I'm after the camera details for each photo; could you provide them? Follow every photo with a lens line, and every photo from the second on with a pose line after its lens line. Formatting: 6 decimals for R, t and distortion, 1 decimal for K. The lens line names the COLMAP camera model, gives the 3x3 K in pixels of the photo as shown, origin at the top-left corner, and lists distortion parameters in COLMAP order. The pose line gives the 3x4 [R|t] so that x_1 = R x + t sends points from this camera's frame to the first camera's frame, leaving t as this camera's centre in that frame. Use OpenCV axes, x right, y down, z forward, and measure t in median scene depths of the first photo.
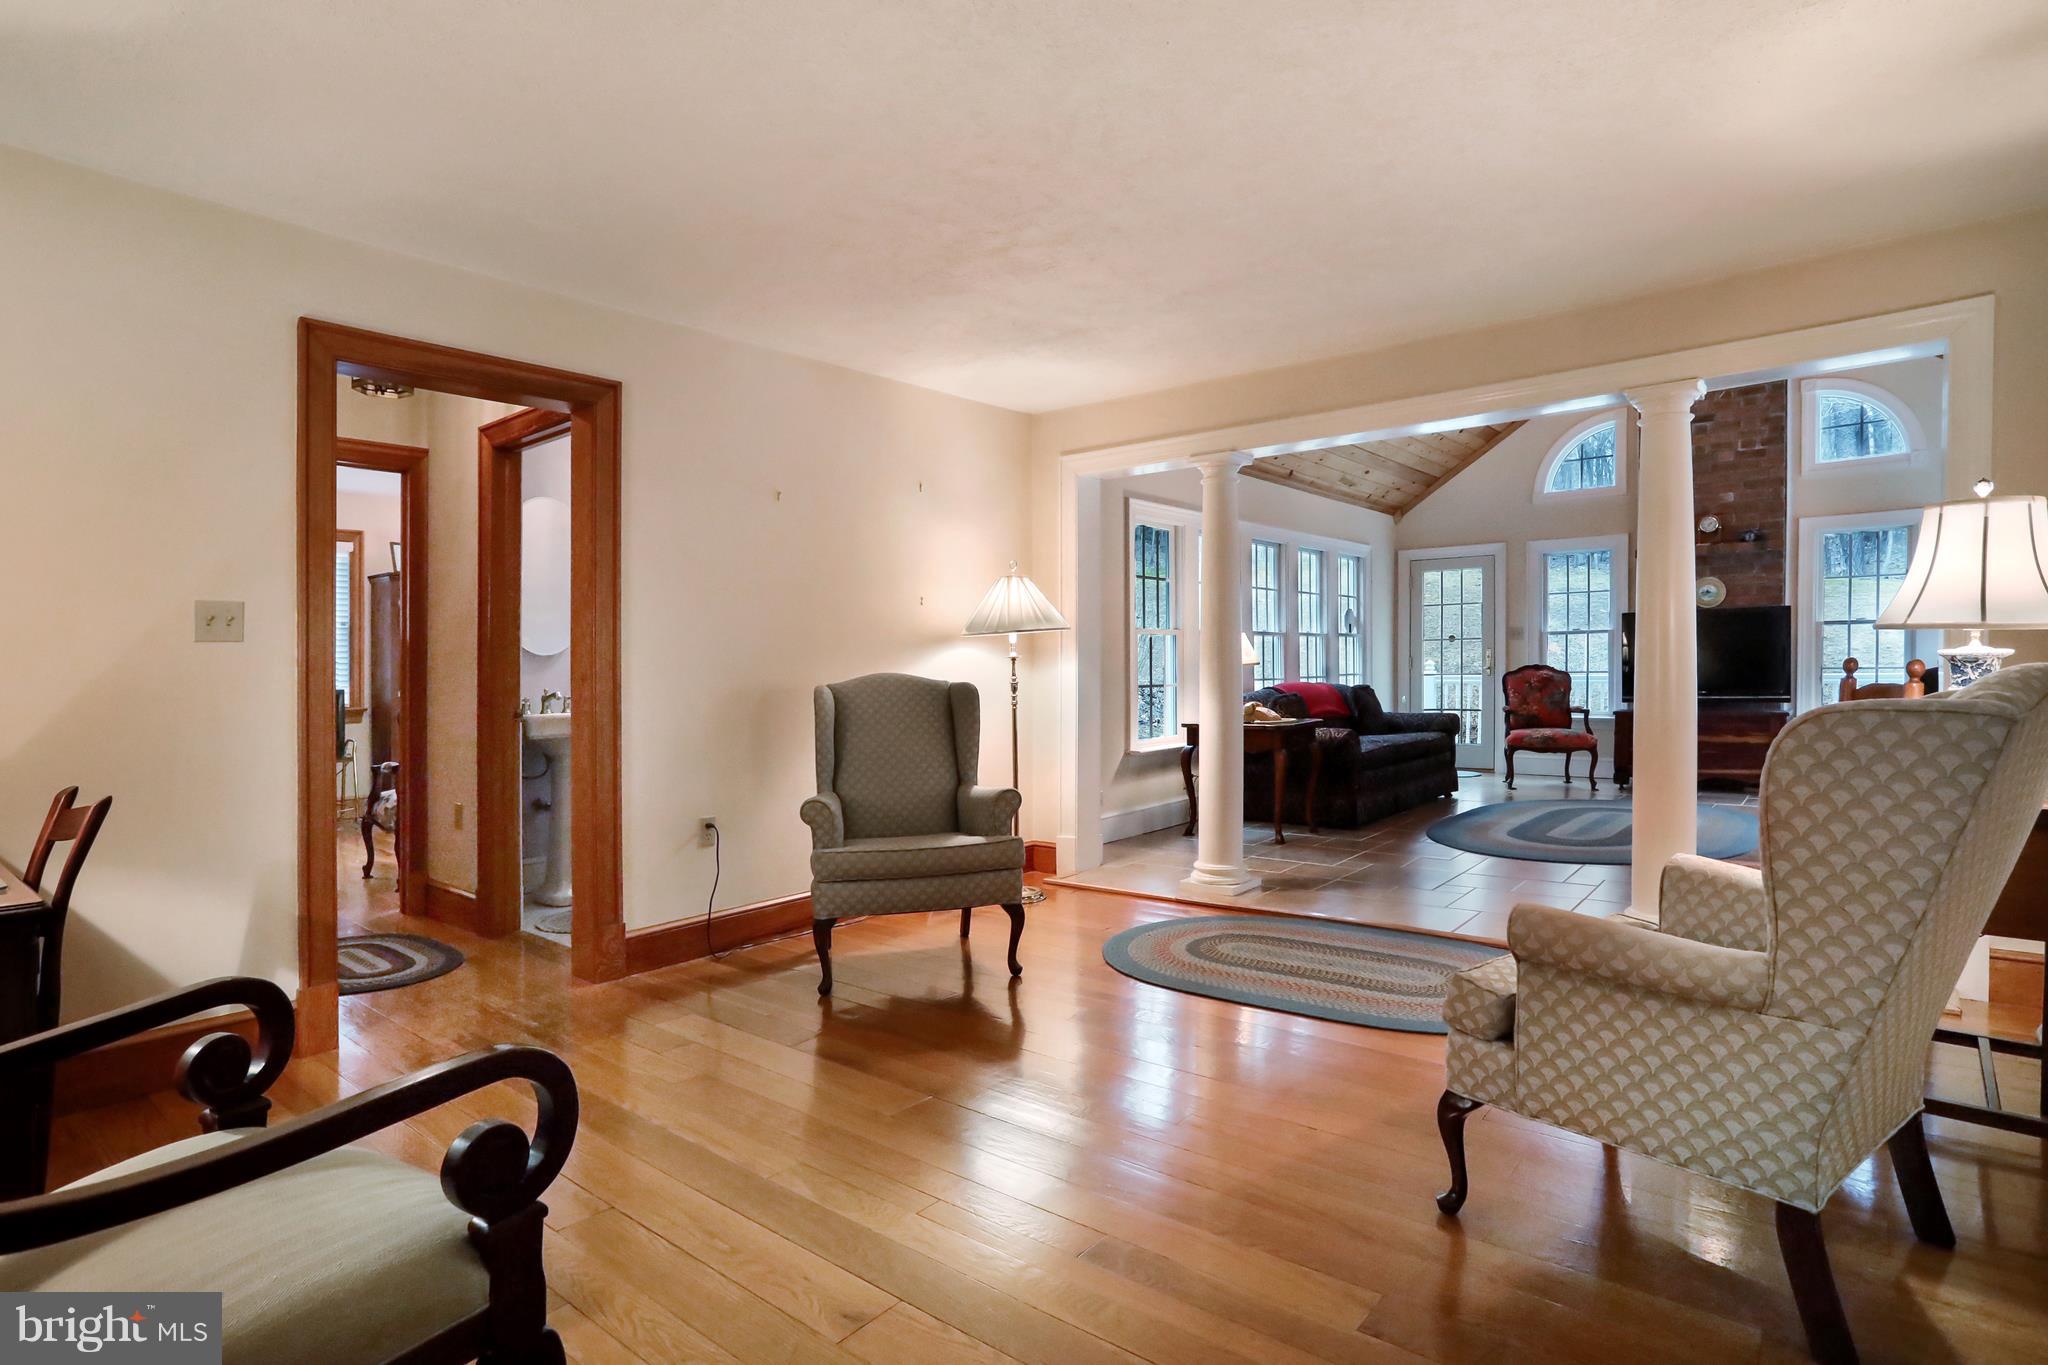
lens RADIAL K [[1039.1, 0, 1017.8], [0, 1039.1, 671.2], [0, 0, 1]] dist [-0.051001, -0.000405]
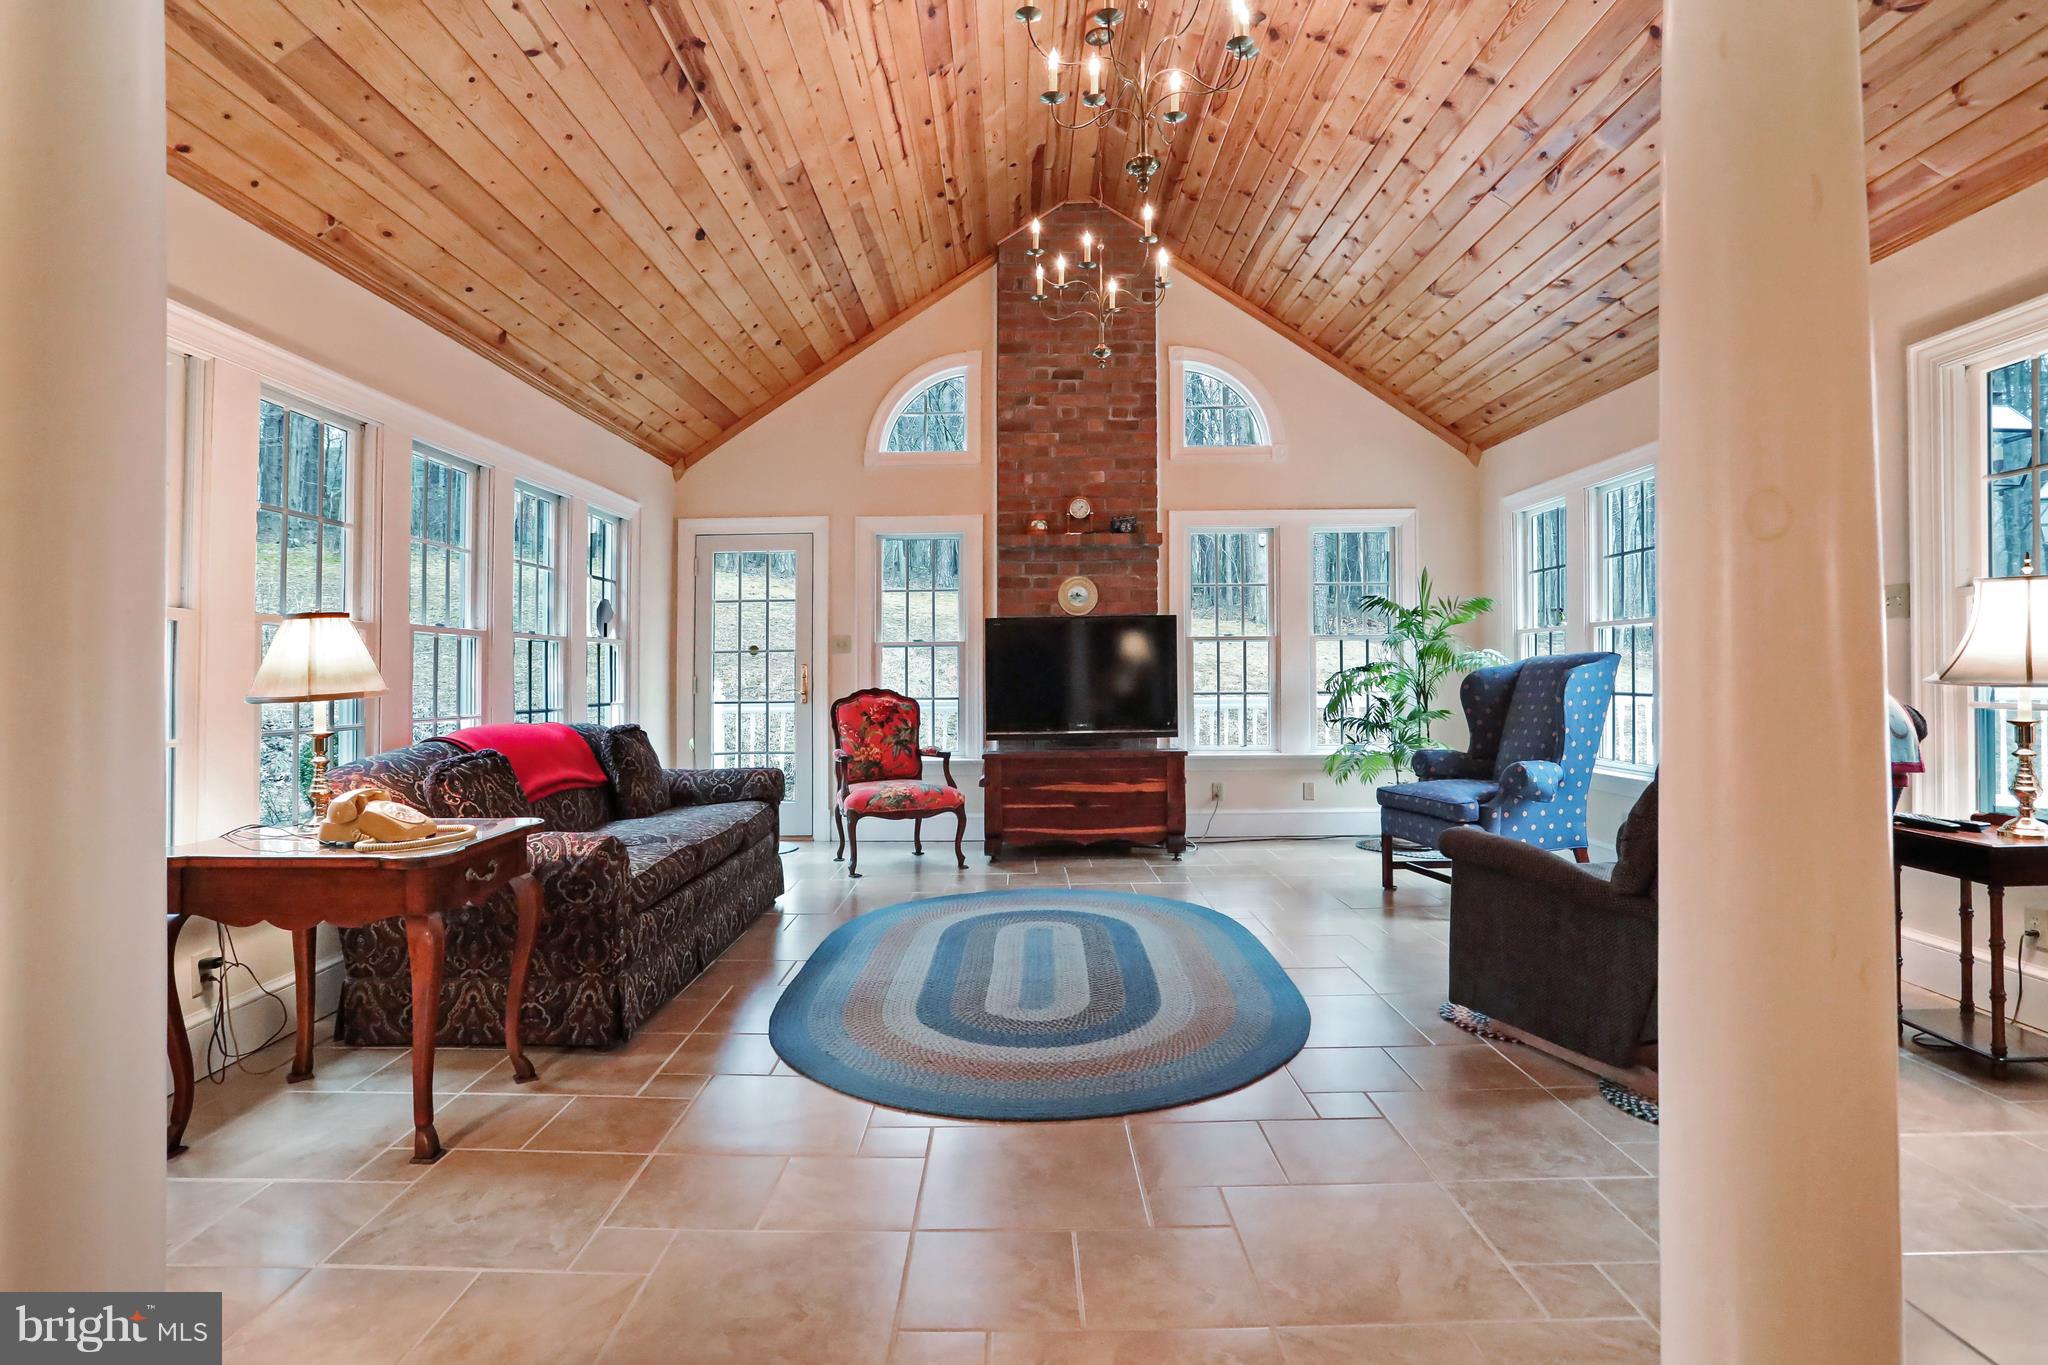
lens RADIAL K [[1039.1, 0, 984.3], [0, 1039.1, 668.1], [0, 0, 1]] dist [-0.051001, -0.000405]
pose [[0.788474, 0.009327, 0.614998, 0.130601], [0.003568, 0.999799, -0.019736, -0.006317], [-0.615058, 0.017756, 0.788282, 0.406904]]
